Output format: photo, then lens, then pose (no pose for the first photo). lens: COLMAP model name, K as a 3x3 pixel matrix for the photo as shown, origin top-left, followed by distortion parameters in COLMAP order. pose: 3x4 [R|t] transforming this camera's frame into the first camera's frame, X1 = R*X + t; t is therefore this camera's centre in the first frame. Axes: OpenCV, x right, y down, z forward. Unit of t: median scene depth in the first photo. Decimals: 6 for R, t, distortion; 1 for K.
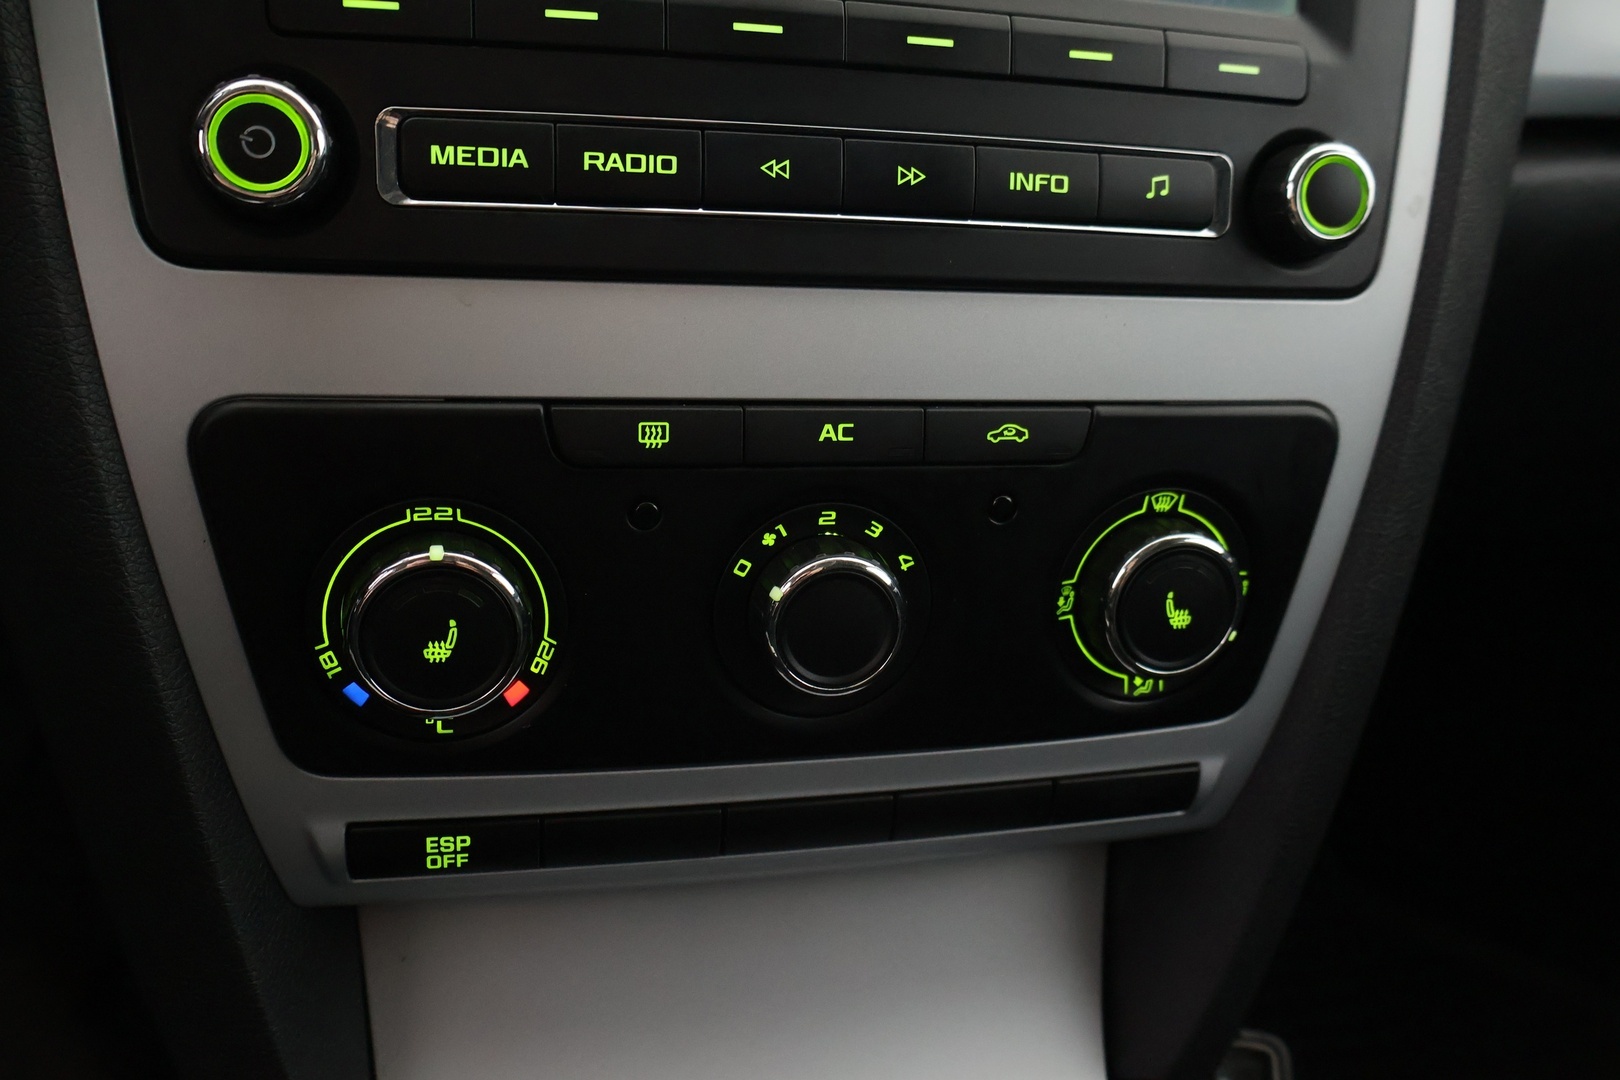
lens RADIAL K [[1426.7, 0, 836.8], [0, 1426.7, 539.7], [0, 0, 1]] dist [-0.009030, -0.000870]
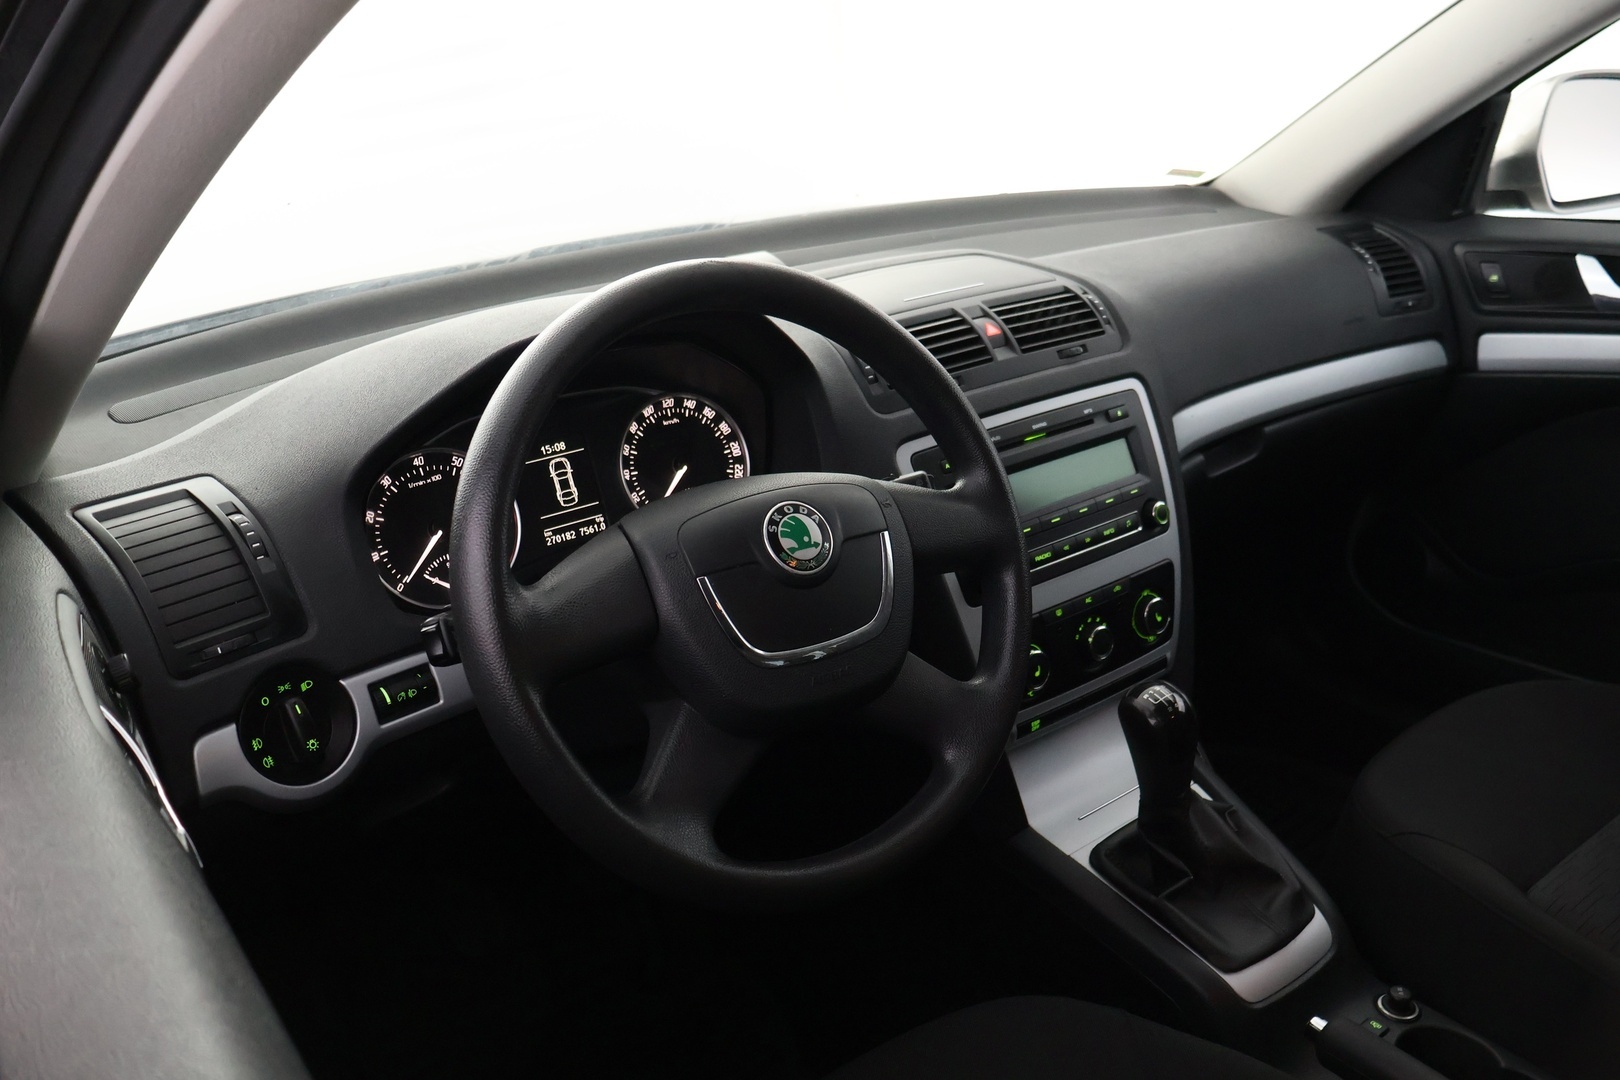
lens RADIAL K [[1401.0, 0, 810.0], [0, 1401.0, 540.0], [0, 0, 1]] dist [-0.014102, -0.000149]
pose [[0.906711, -0.284421, 0.311416, -2.098065], [0.310515, 0.949865, -0.036561, -0.366029], [-0.285404, 0.129849, 0.949570, -2.897872]]
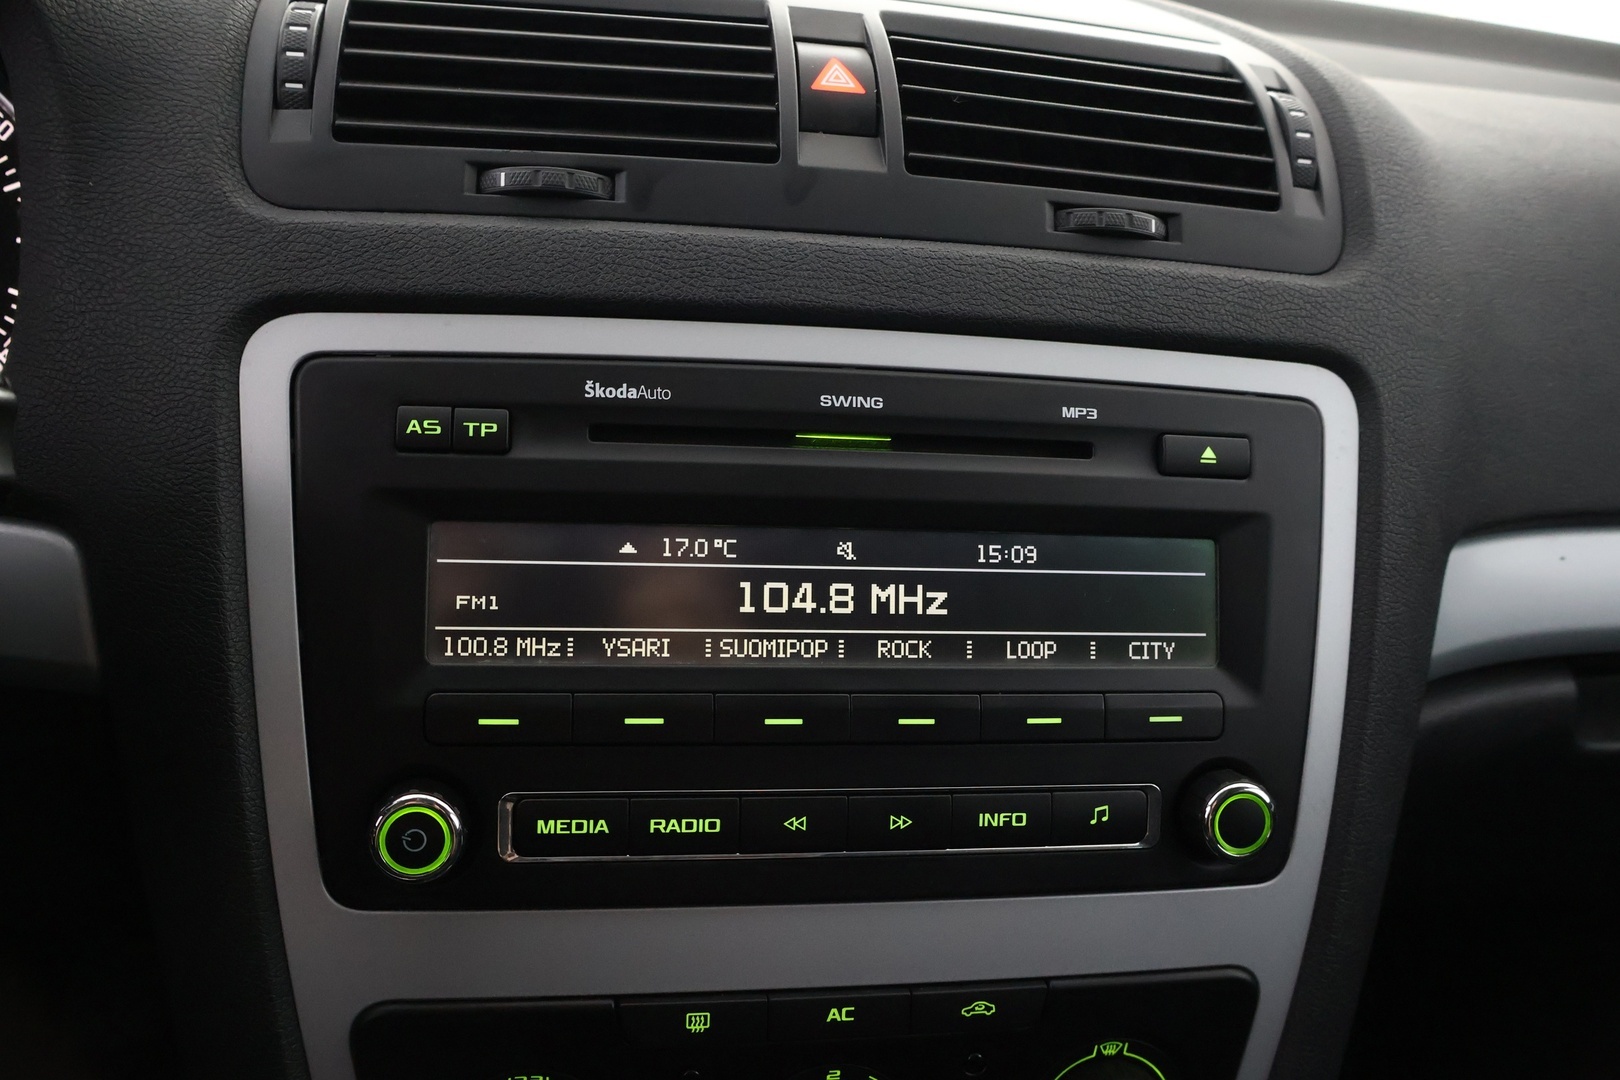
lens RADIAL K [[1401.0, 0, 810.0], [0, 1401.0, 540.0], [0, 0, 1]] dist [-0.014102, -0.000149]
pose [[0.997038, 0.014650, -0.075497, 0.062744], [-0.021970, 0.995036, -0.097058, -0.388136], [0.073700, 0.098429, 0.992411, -0.296605]]
